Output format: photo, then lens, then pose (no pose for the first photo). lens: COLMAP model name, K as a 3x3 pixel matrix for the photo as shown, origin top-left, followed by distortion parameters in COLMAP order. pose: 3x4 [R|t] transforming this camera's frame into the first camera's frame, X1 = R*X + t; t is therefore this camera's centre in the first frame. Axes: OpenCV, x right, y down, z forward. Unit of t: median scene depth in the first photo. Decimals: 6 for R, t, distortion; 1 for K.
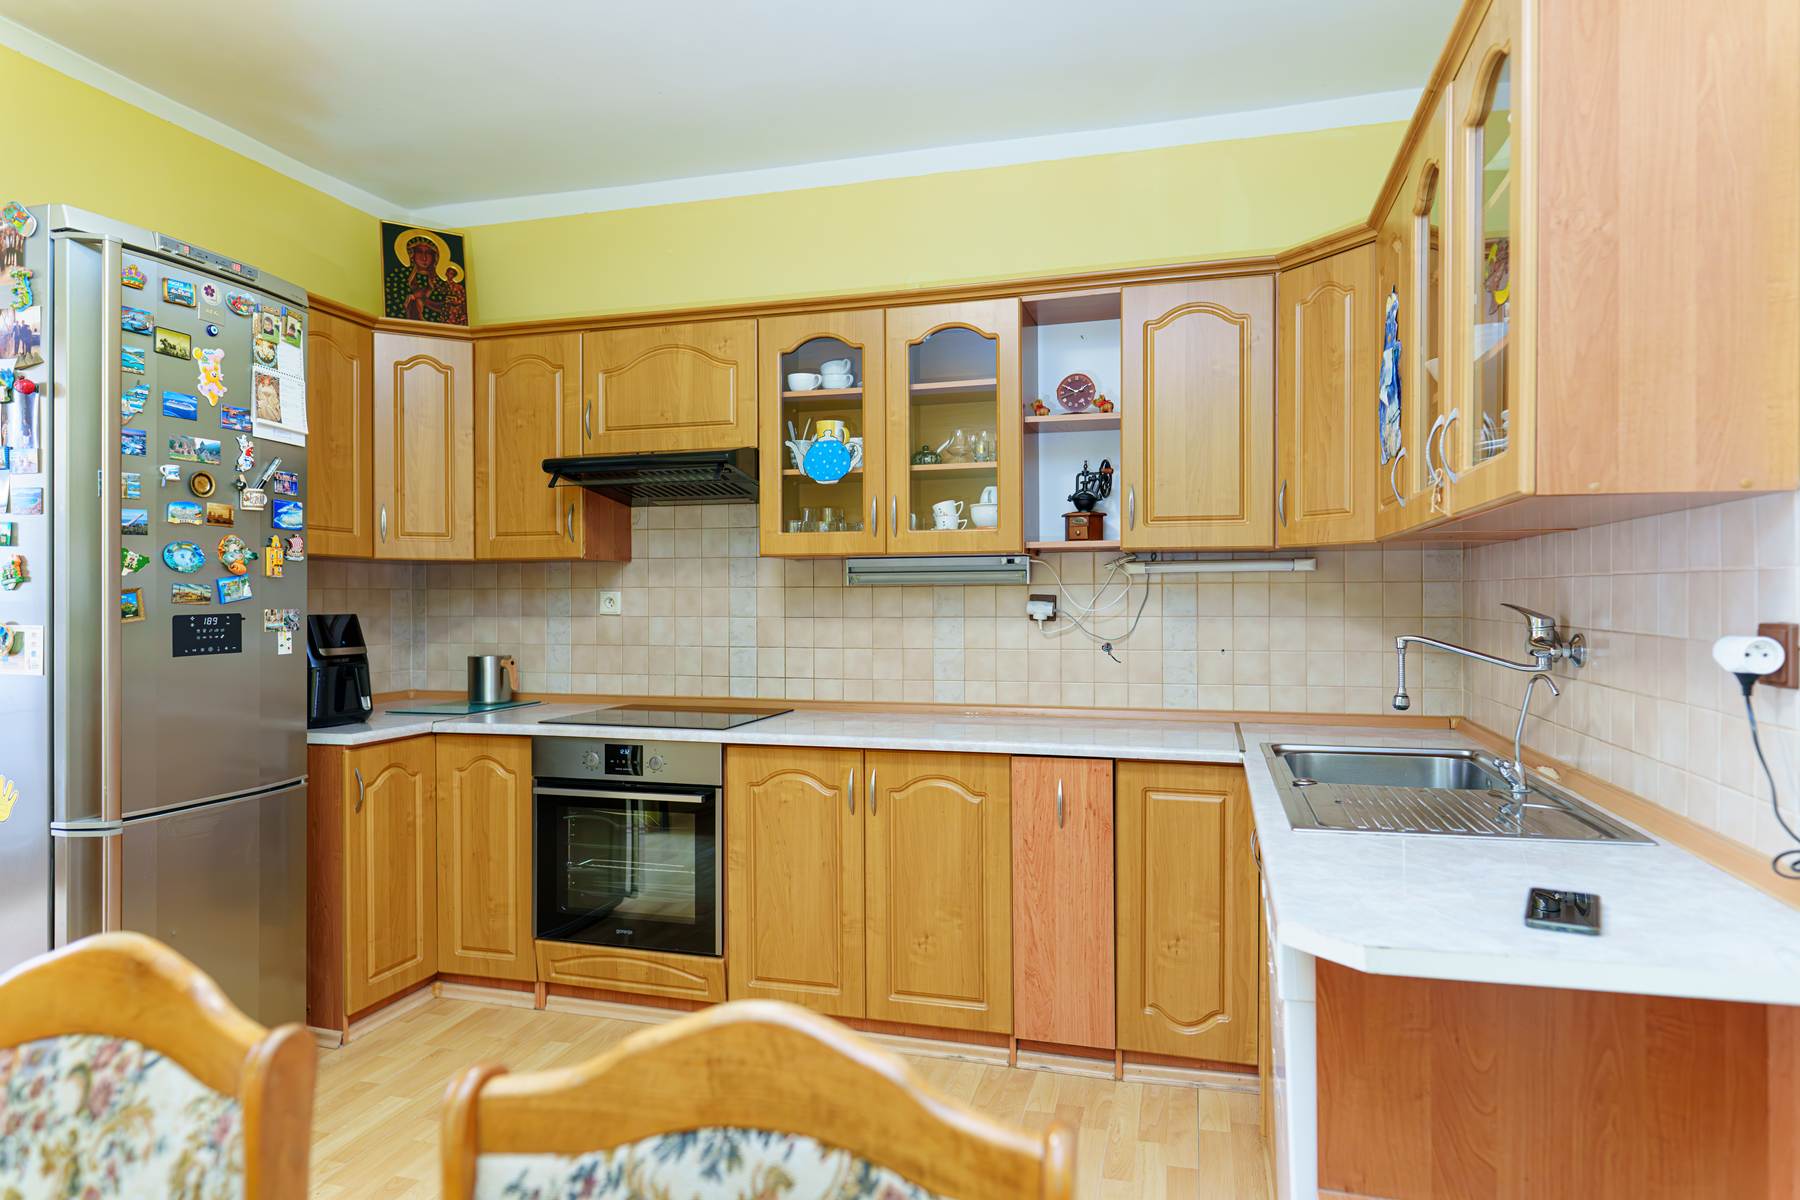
lens RADIAL K [[1008.9, 0, 908.0], [0, 1008.9, 605.4], [0, 0, 1]] dist [-0.015325, -0.000351]
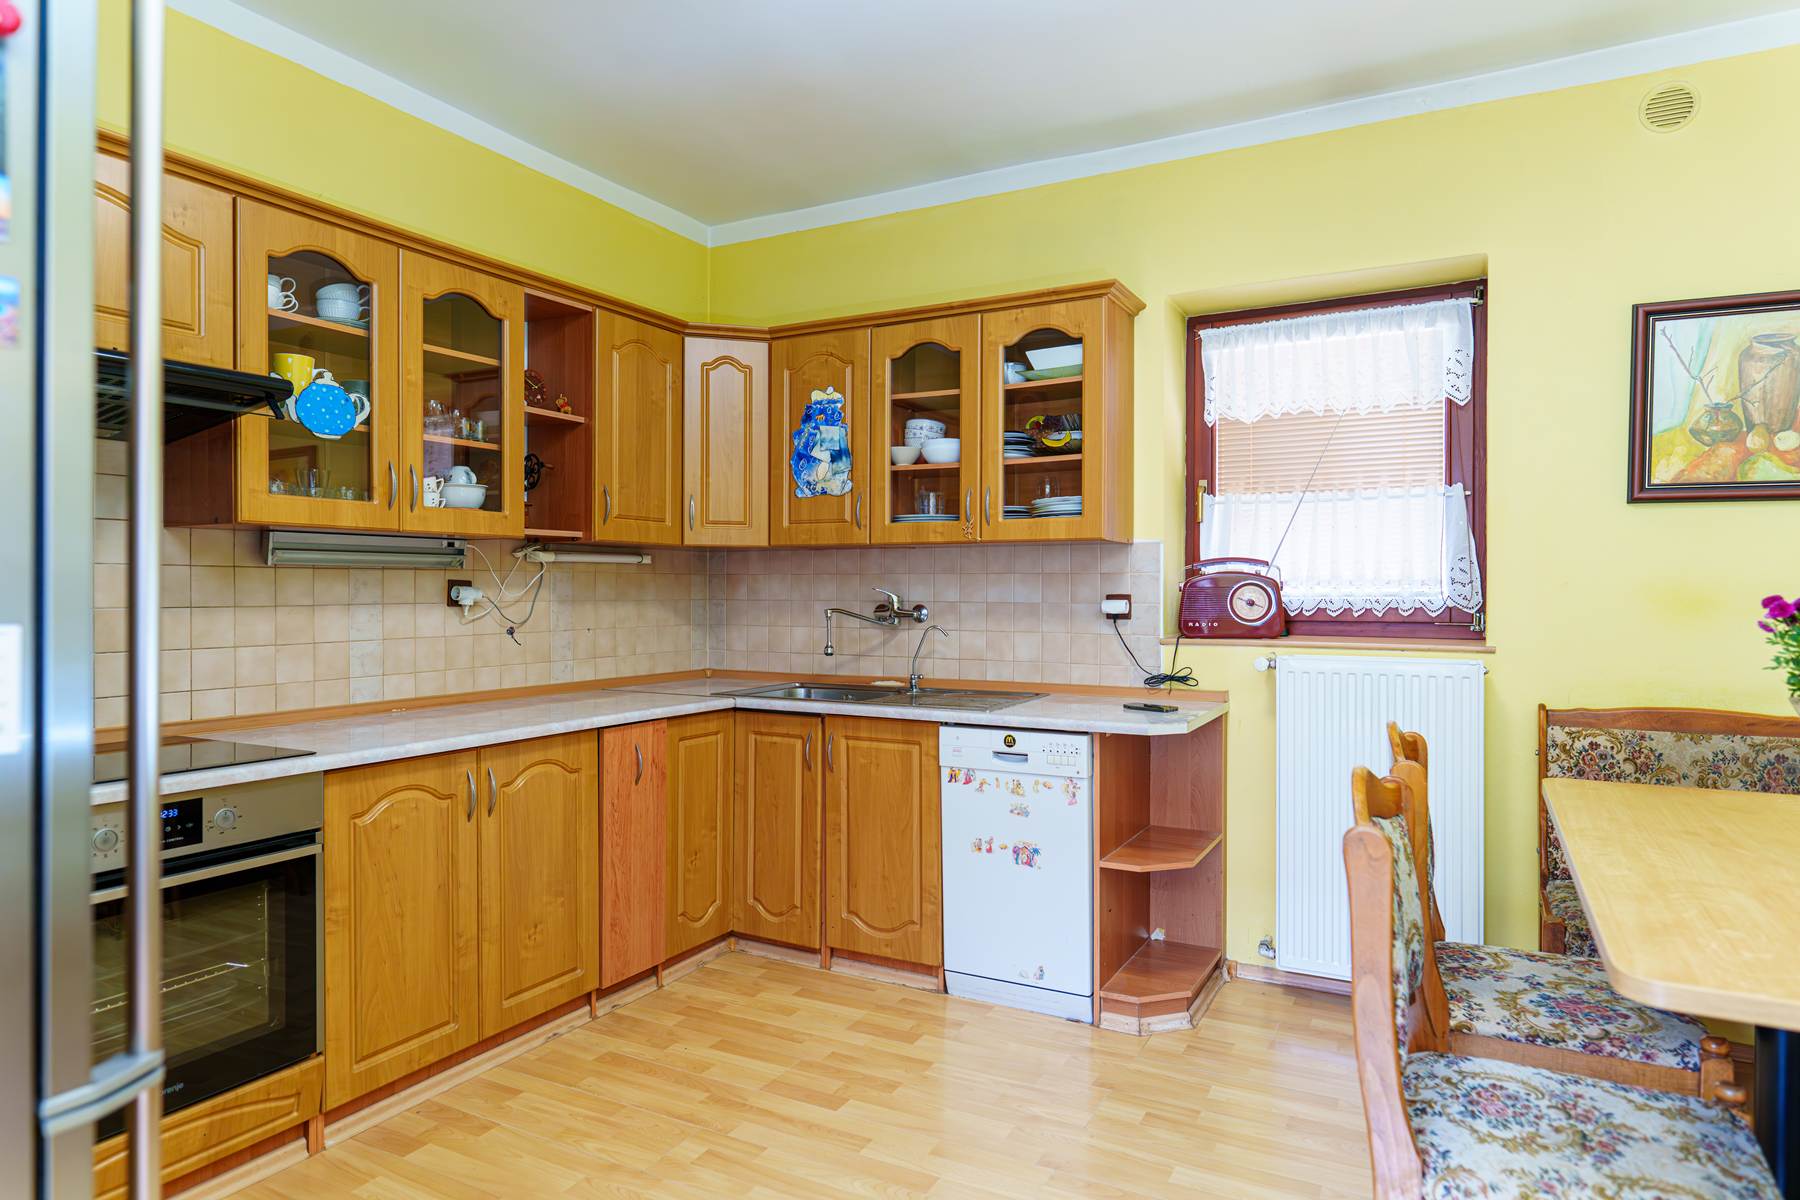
lens RADIAL K [[1077.8, 0, 902.8], [0, 1077.8, 595.2], [0, 0, 1]] dist [0.002348, 0.000668]
pose [[0.221555, -0.002082, 0.975146, -0.864983], [-0.001430, 0.999996, 0.002460, 0.001158], [-0.975147, -0.001939, 0.221551, 0.385748]]
